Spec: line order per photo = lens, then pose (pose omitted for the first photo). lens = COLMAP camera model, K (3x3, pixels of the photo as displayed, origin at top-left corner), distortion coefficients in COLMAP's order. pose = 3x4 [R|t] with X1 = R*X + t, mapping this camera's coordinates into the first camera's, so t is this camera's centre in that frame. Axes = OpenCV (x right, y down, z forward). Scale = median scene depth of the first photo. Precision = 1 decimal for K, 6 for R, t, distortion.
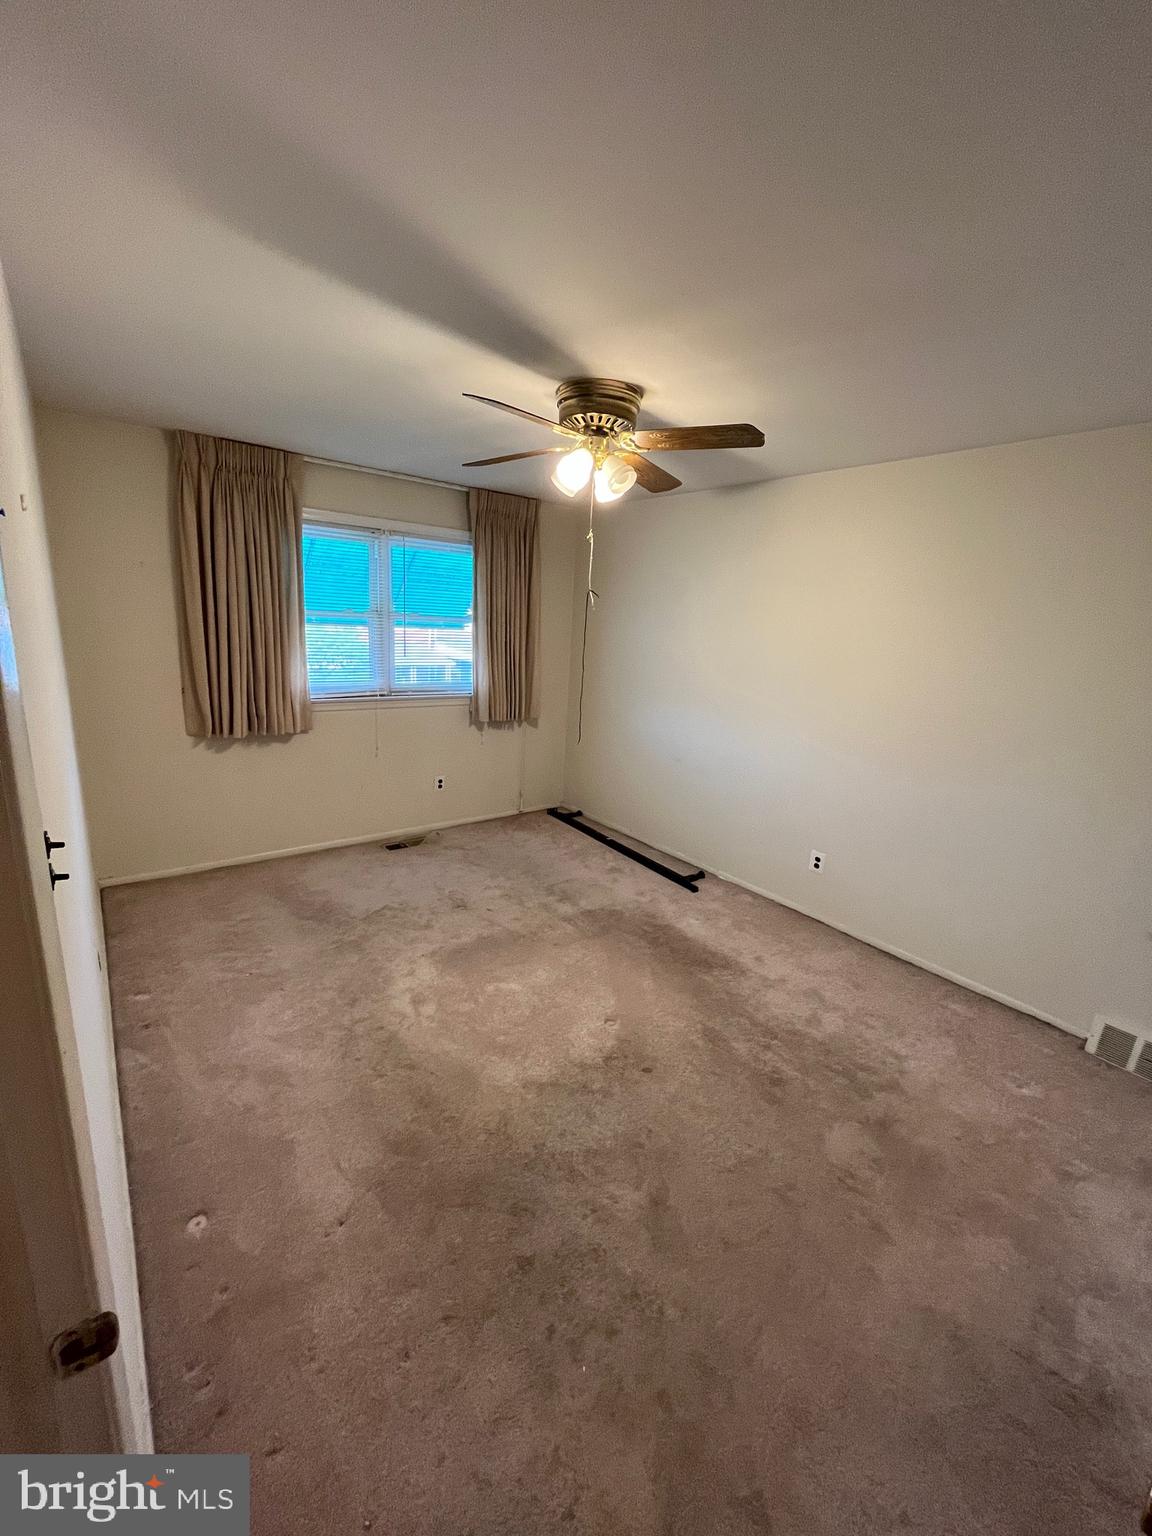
lens RADIAL K [[624.3, 0, 576.0], [0, 624.3, 768.0], [0, 0, 1]] dist [-0.003246, -0.000327]
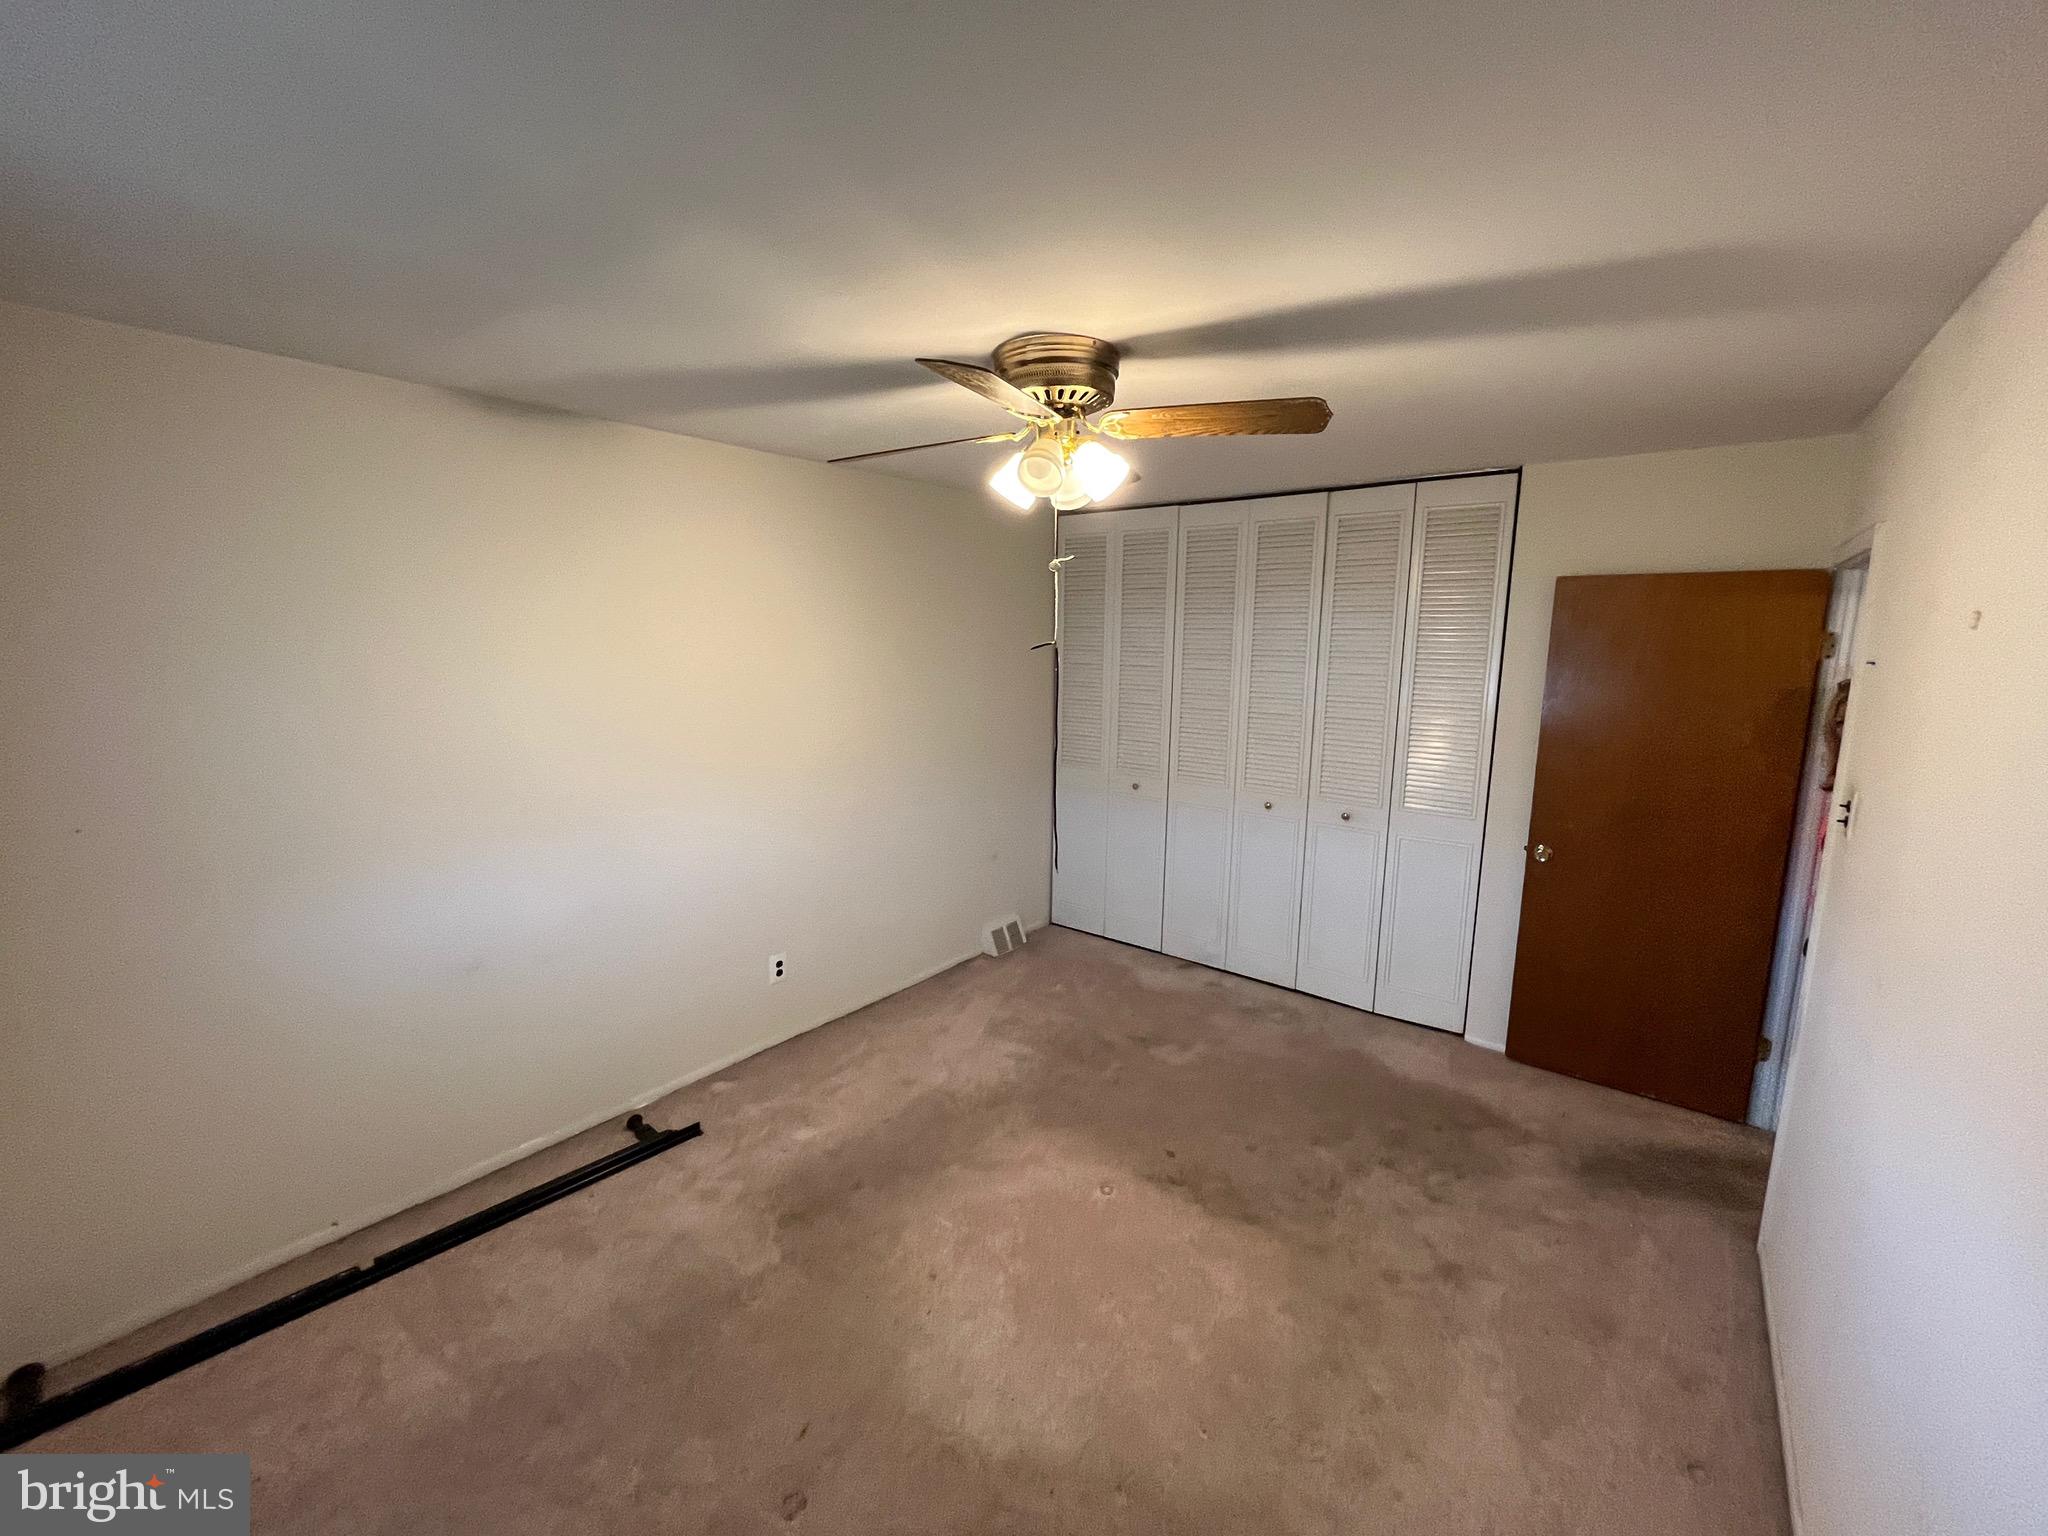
lens RADIAL K [[832.4, 0, 1021.4], [0, 832.4, 768.0], [0, 0, 1]] dist [-0.003246, -0.000327]
pose [[-0.236386, -0.208219, 0.949087, -0.565751], [0.215099, 0.941322, 0.260089, -0.264685], [-0.947552, 0.265629, -0.177727, 0.835865]]
